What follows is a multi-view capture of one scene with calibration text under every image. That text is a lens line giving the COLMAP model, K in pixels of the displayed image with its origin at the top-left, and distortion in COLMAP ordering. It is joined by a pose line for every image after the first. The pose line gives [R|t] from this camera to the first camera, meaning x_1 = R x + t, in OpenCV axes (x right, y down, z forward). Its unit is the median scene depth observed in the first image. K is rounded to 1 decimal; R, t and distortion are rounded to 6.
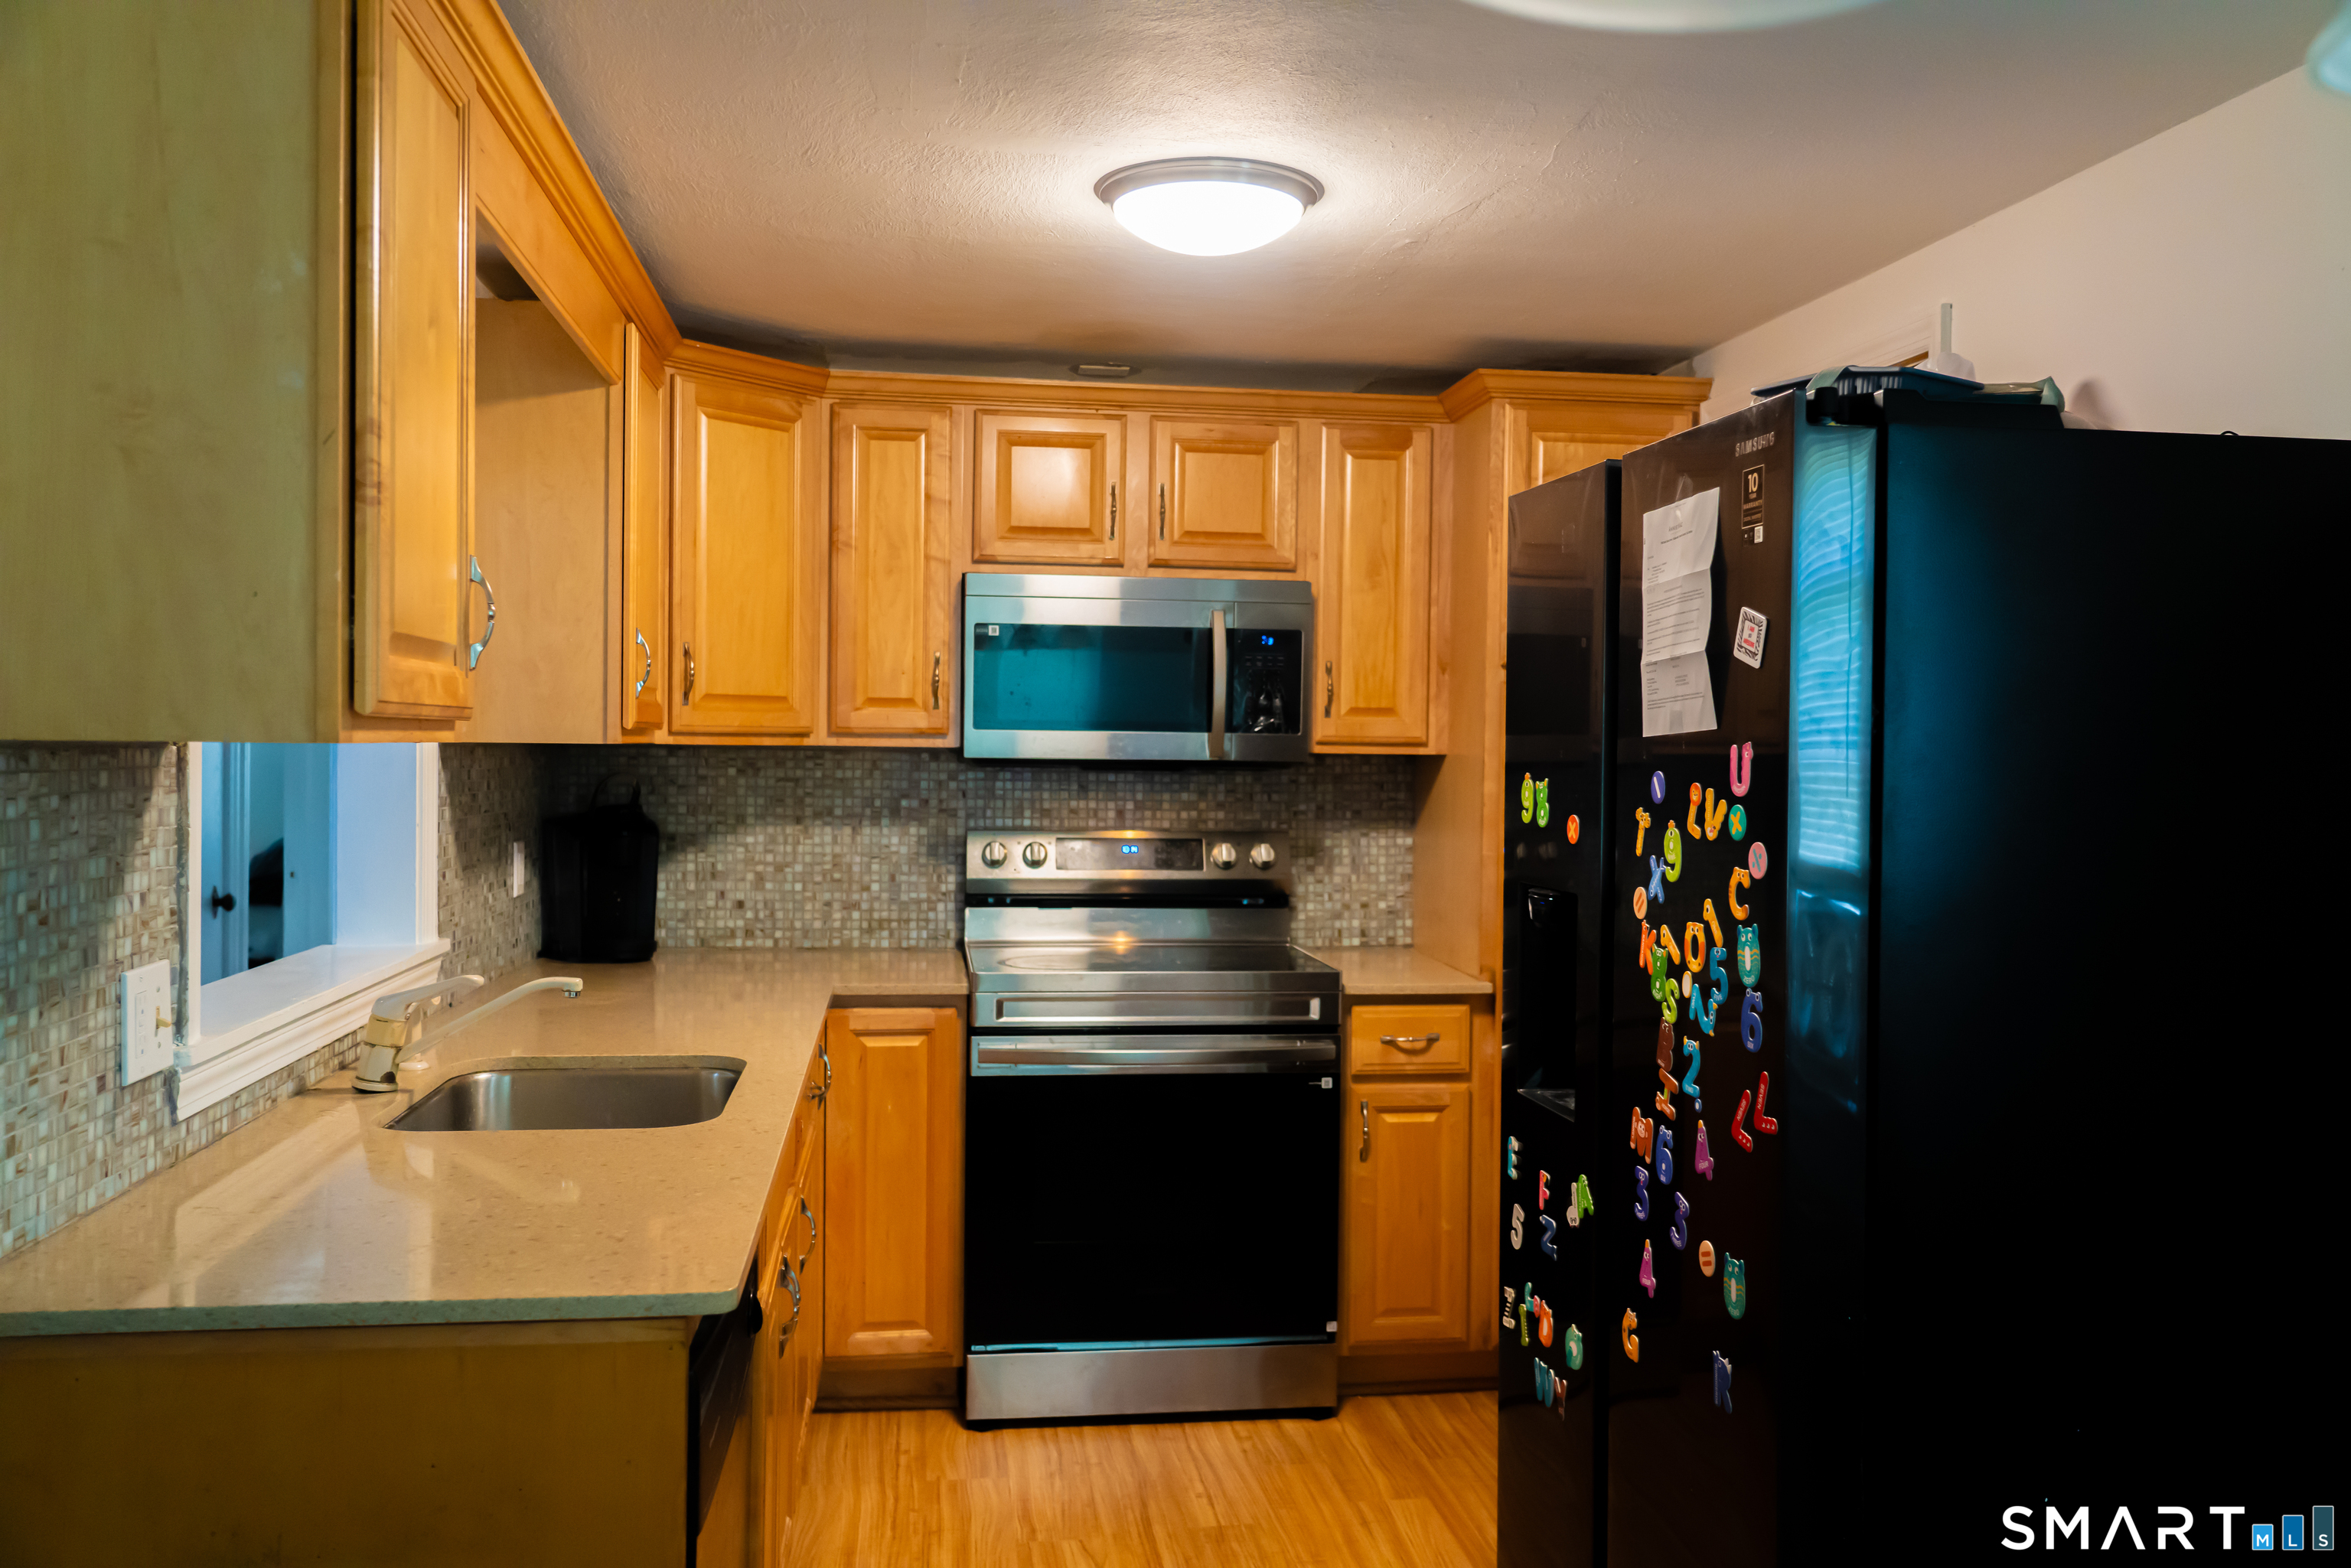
lens RADIAL K [[1841.3, 0, 1167.2], [0, 1841.3, 783.6], [0, 0, 1]] dist [0.011181, -0.011580]
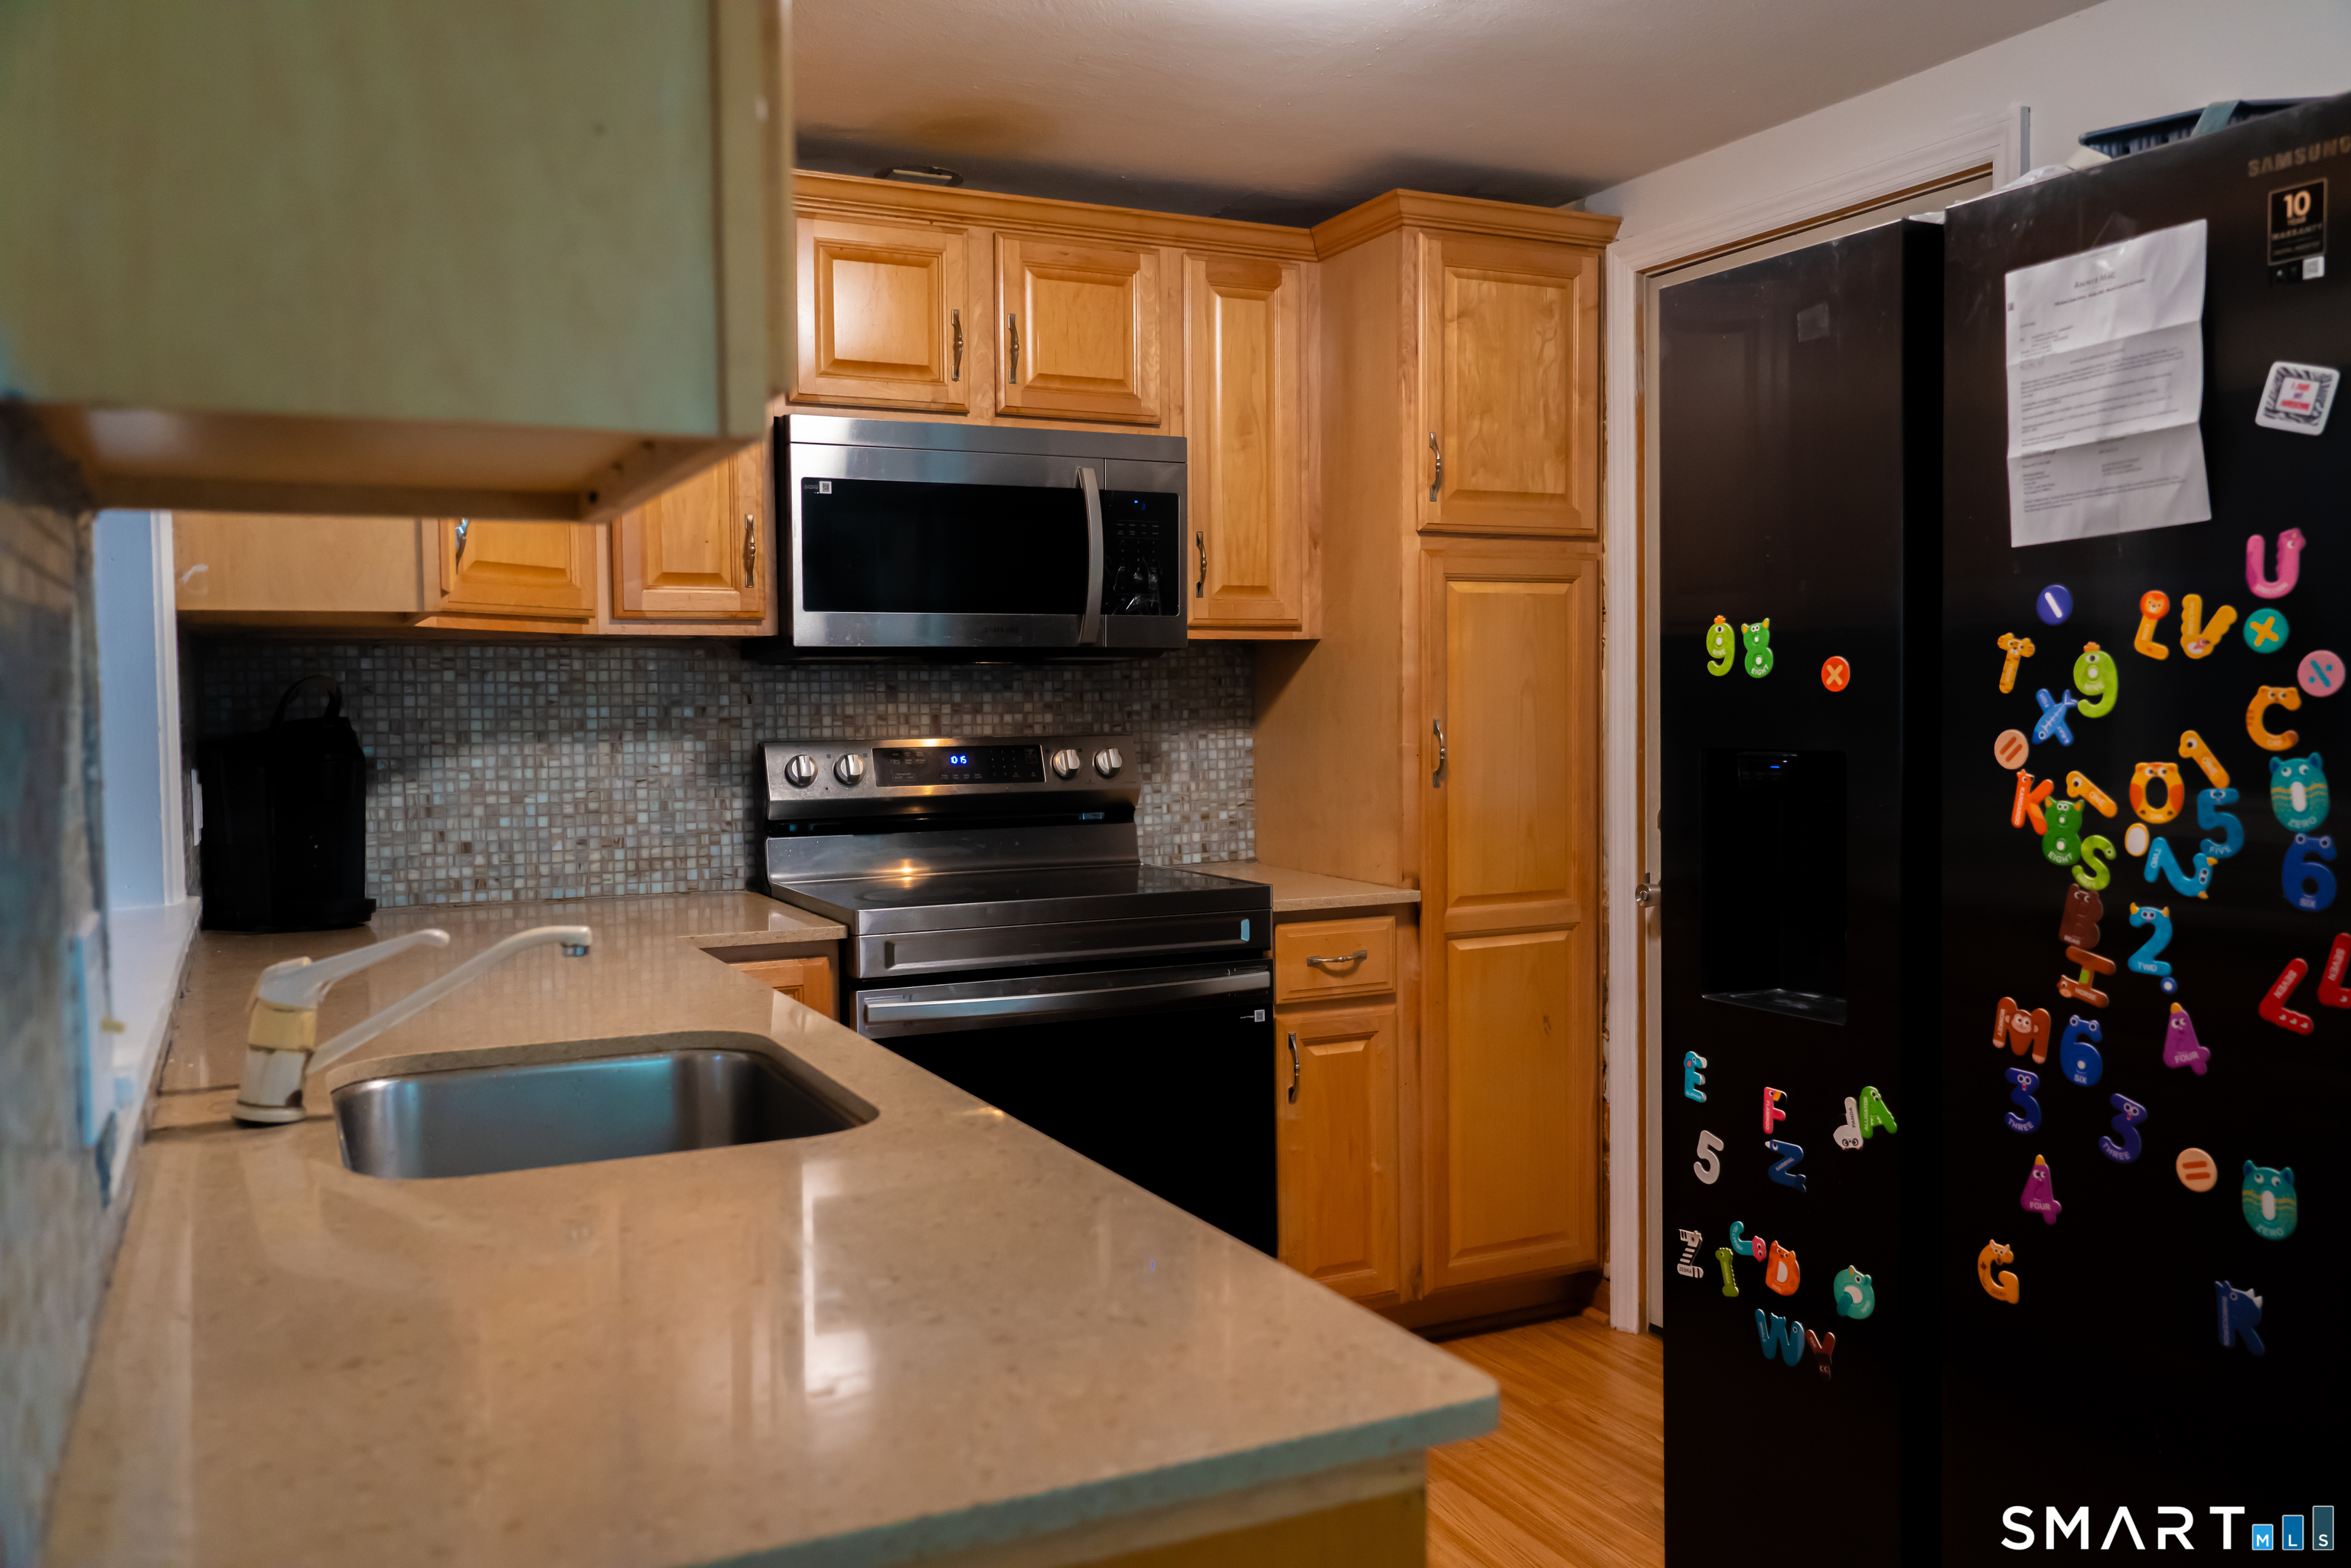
lens RADIAL K [[1841.3, 0, 1178.7], [0, 1841.3, 775.5], [0, 0, 1]] dist [0.011181, -0.011580]
pose [[0.952031, -0.036432, 0.303825, -0.193976], [0.029060, 0.999164, 0.028751, 0.023335], [-0.304619, -0.018543, 0.952294, 0.184028]]
